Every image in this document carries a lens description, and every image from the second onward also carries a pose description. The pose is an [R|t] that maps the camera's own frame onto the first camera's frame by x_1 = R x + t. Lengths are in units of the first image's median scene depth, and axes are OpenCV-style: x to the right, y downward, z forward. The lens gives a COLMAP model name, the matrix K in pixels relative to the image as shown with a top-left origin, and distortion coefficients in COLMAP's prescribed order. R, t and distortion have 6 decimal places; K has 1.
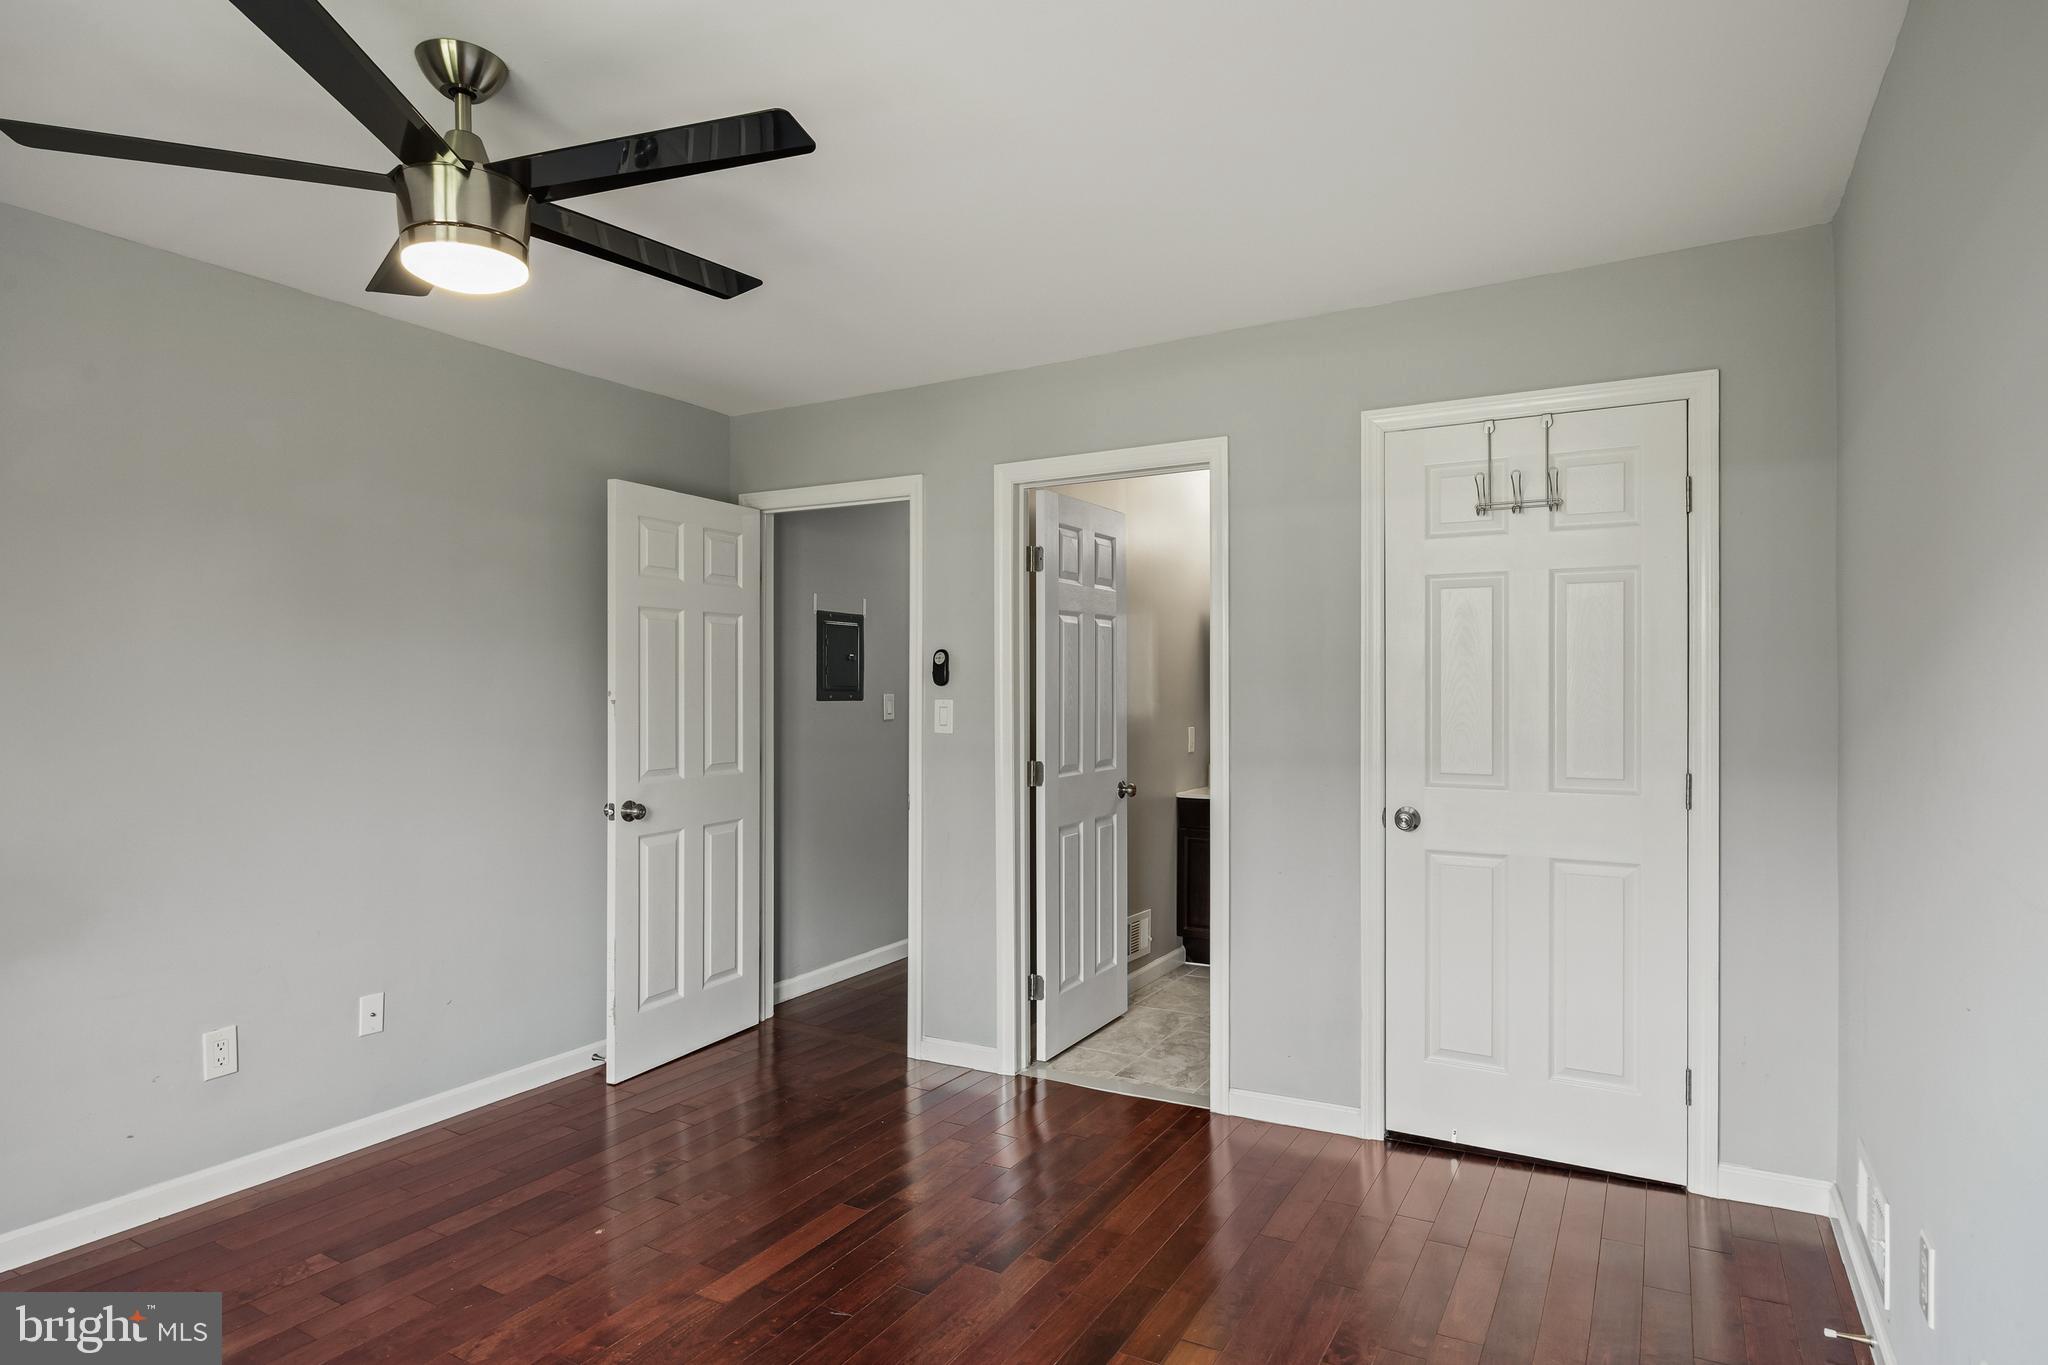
lens RADIAL K [[1137.0, 0, 1015.4], [0, 1137.0, 680.3], [0, 0, 1]] dist [-0.000180, -0.000621]
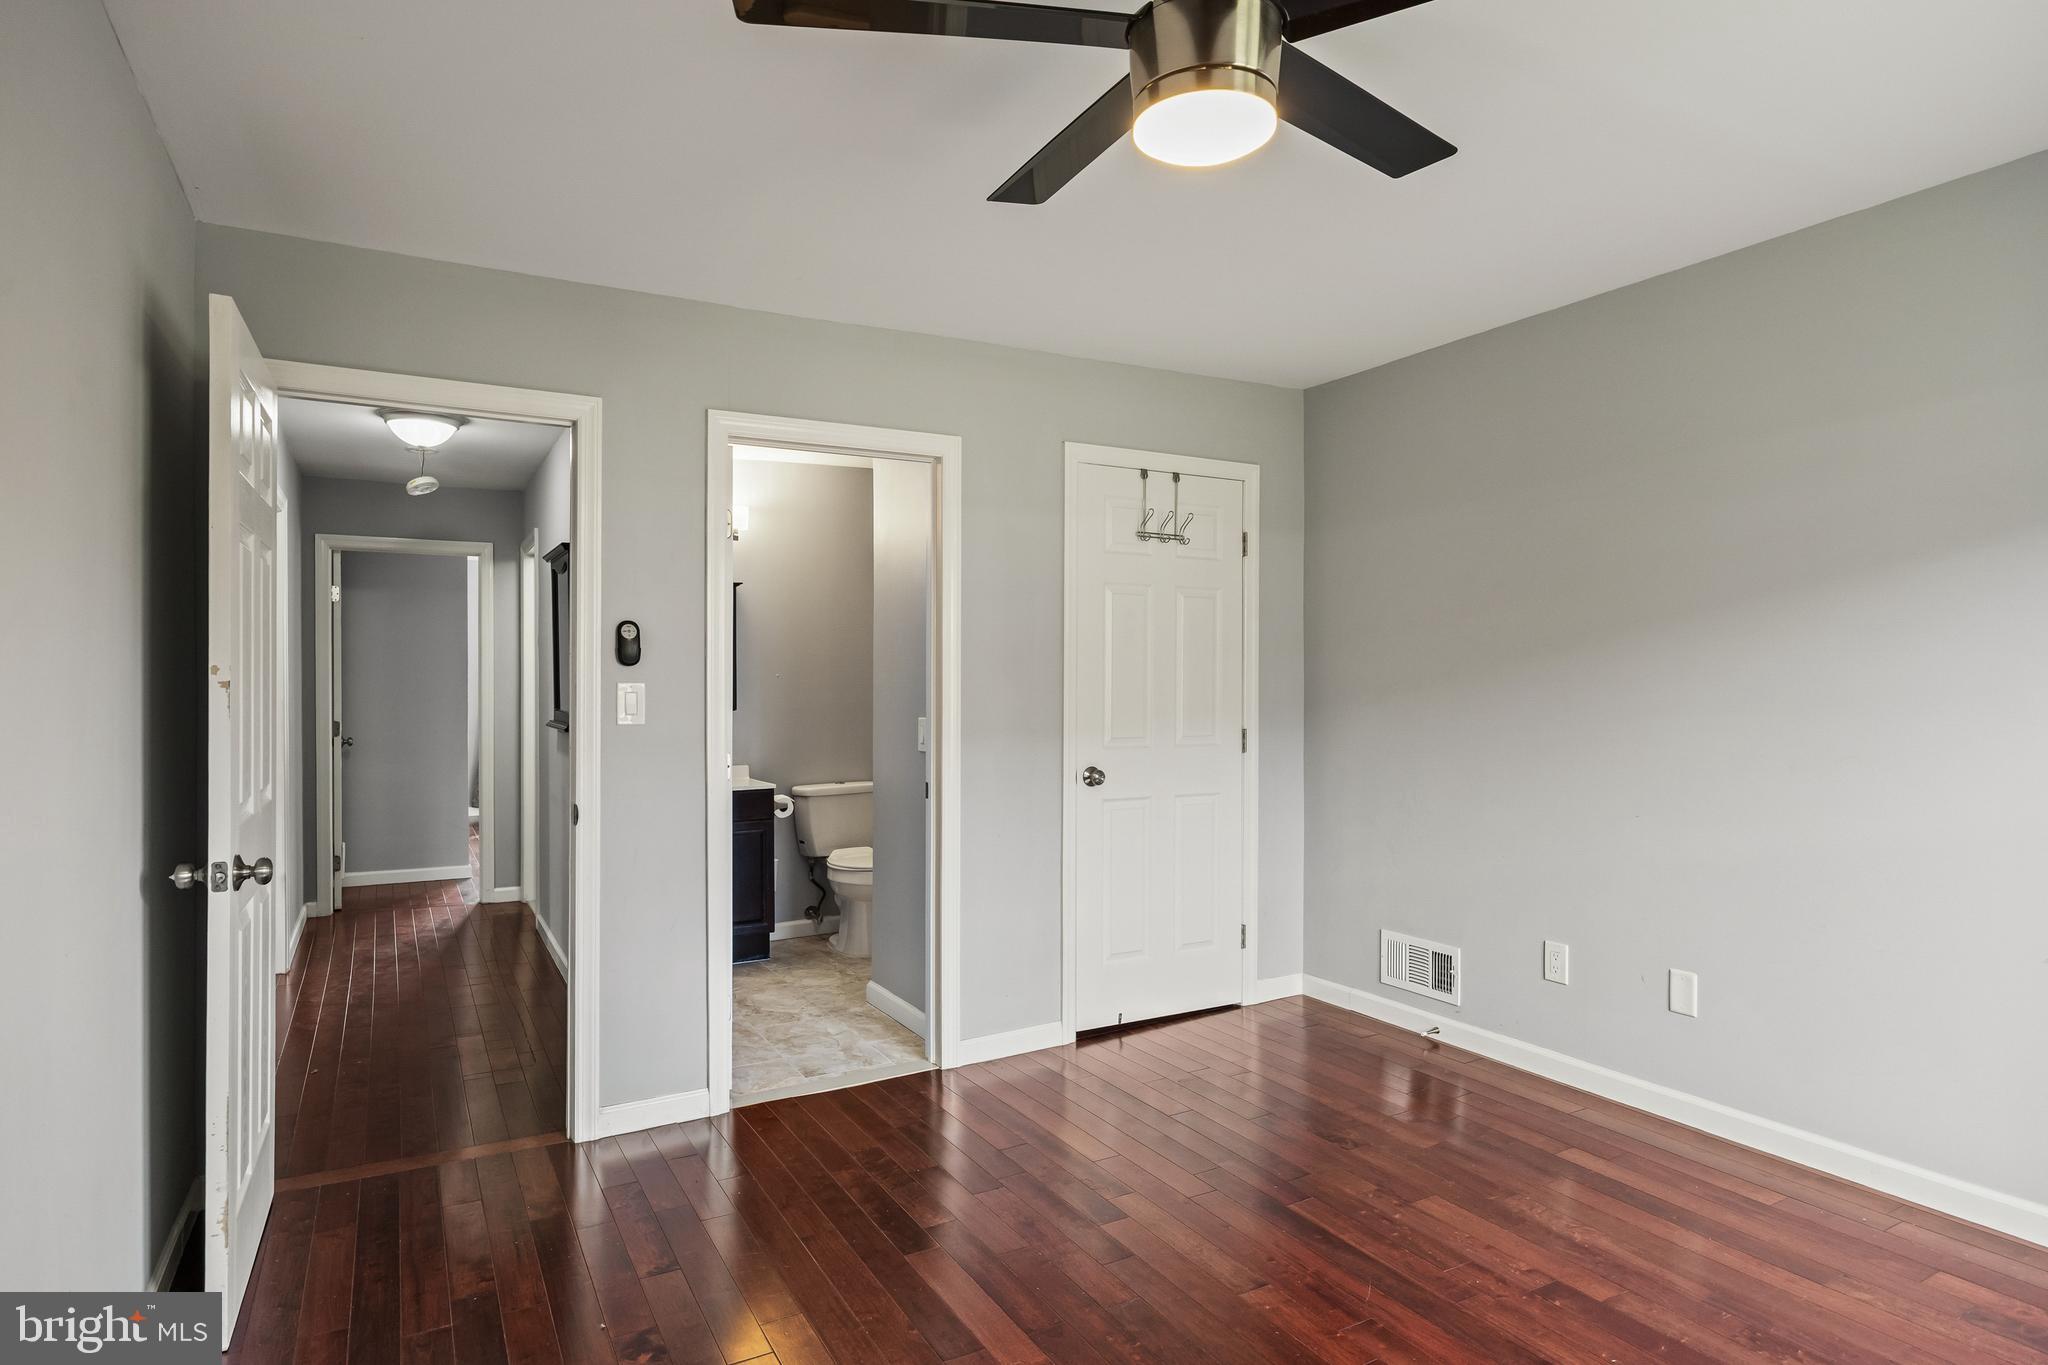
lens RADIAL K [[1137.0, 0, 1015.4], [0, 1137.0, 680.3], [0, 0, 1]] dist [-0.000180, -0.000621]
pose [[0.514044, 0.005268, 0.857748, -0.751536], [-0.001922, 0.999986, -0.004989, 0.022795], [-0.857762, 0.000916, 0.514047, 0.422158]]
